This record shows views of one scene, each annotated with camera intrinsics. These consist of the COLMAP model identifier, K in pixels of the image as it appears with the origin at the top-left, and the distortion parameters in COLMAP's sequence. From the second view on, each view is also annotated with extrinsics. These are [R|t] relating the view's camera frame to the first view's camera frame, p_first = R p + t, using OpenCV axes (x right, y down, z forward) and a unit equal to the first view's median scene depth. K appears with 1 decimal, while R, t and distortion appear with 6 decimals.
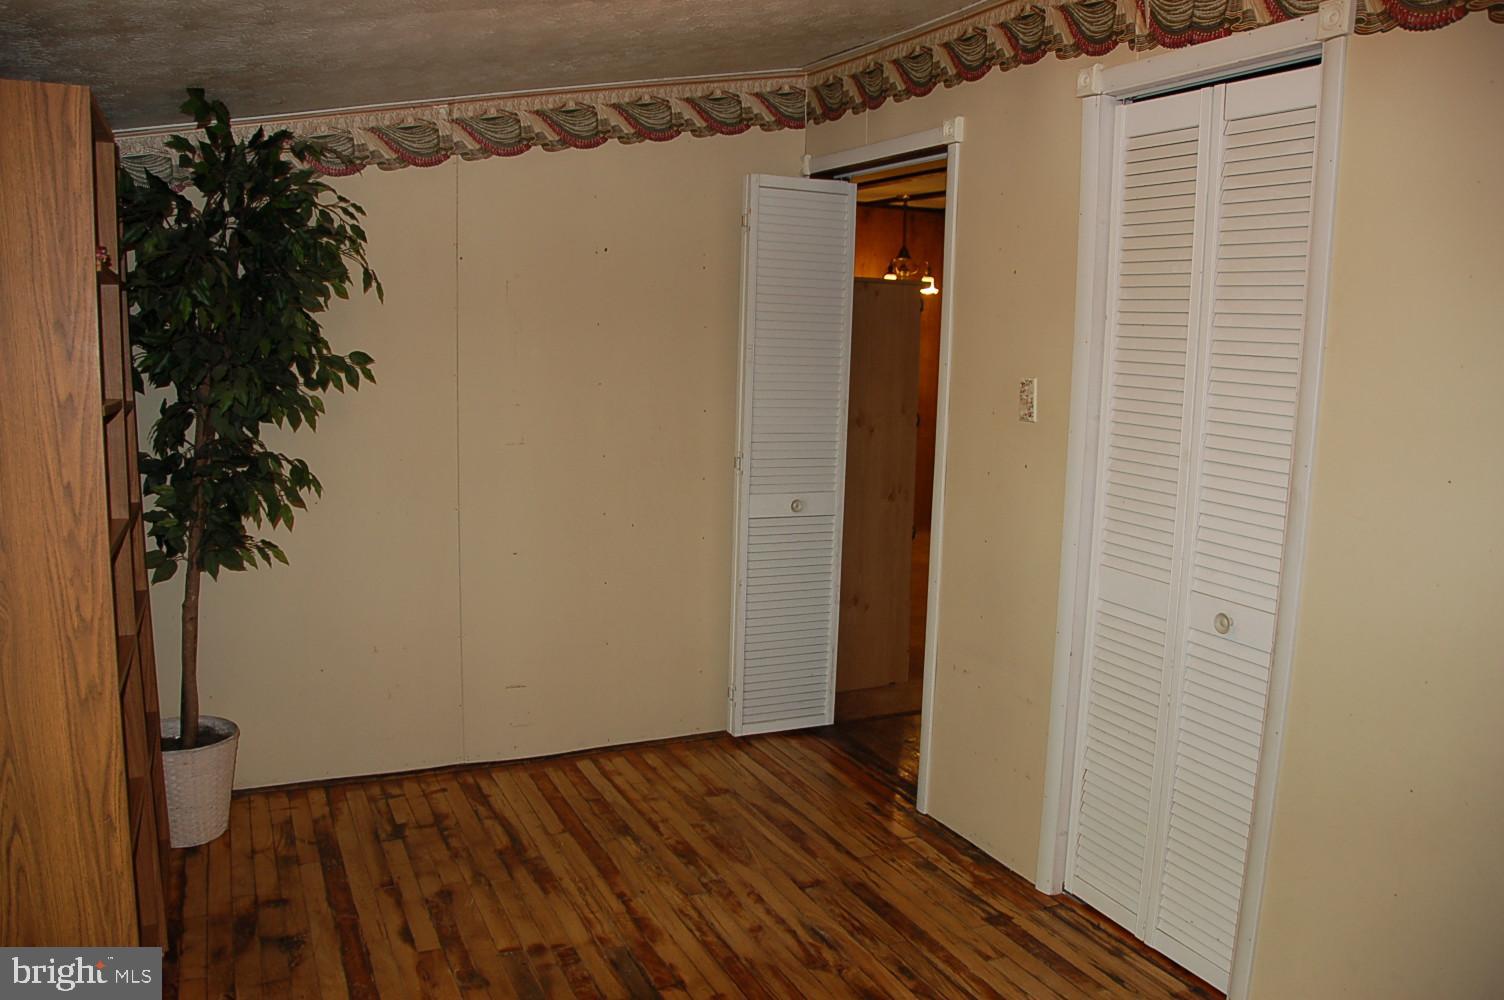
lens RADIAL K [[1166.1, 0, 752.9], [0, 1166.1, 503.4], [0, 0, 1]] dist [-0.160264, 0.103108]
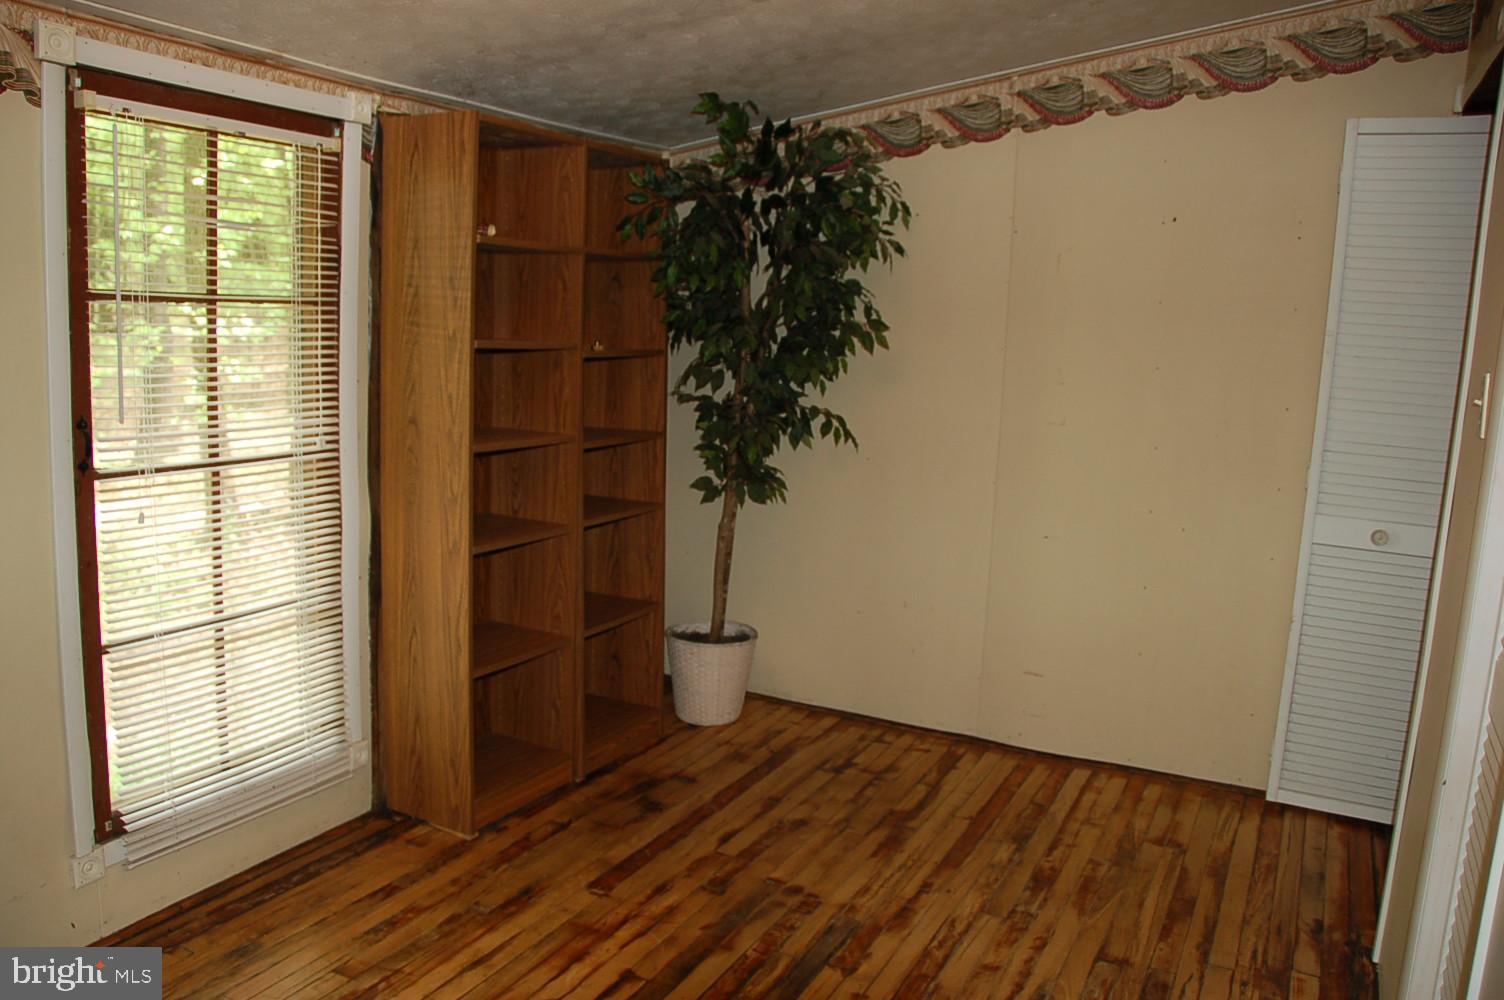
lens RADIAL K [[1166.1, 0, 743.9], [0, 1166.1, 506.6], [0, 0, 1]] dist [-0.160264, 0.103108]
pose [[0.606873, 0.134738, -0.783295, 0.453711], [-0.133569, 0.988799, 0.066602, -0.014407], [0.783495, 0.064205, 0.618073, 0.239101]]
